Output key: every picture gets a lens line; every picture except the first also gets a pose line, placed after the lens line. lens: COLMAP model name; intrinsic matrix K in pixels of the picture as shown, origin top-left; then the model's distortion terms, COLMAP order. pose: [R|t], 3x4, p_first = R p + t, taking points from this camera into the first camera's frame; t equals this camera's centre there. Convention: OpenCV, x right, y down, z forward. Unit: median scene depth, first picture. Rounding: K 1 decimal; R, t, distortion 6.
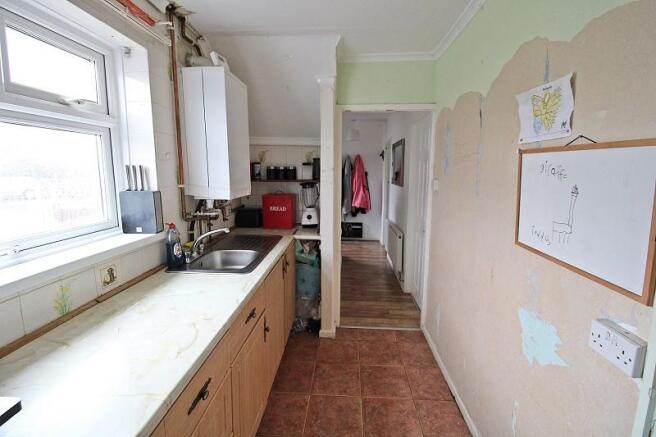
lens RADIAL K [[301.5, 0, 332.9], [0, 301.5, 211.6], [0, 0, 1]] dist [-0.025015, -0.000363]
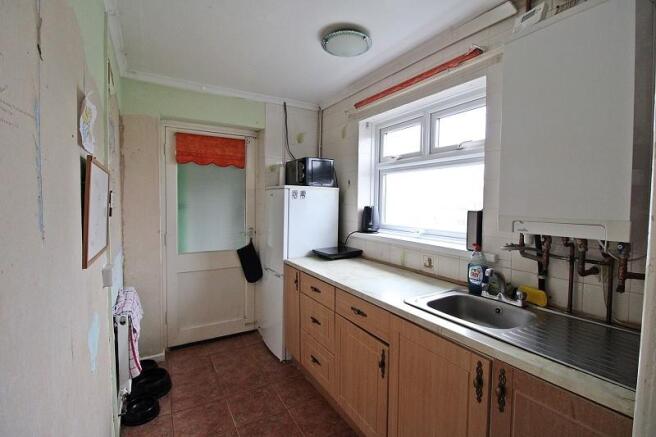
lens RADIAL K [[301.5, 0, 332.9], [0, 301.5, 211.6], [0, 0, 1]] dist [-0.025015, -0.000363]
pose [[-0.835665, 0.008292, -0.549177, 0.474294], [-0.087085, 0.985237, 0.147391, -0.216612], [0.542291, 0.170994, -0.822606, 1.944241]]
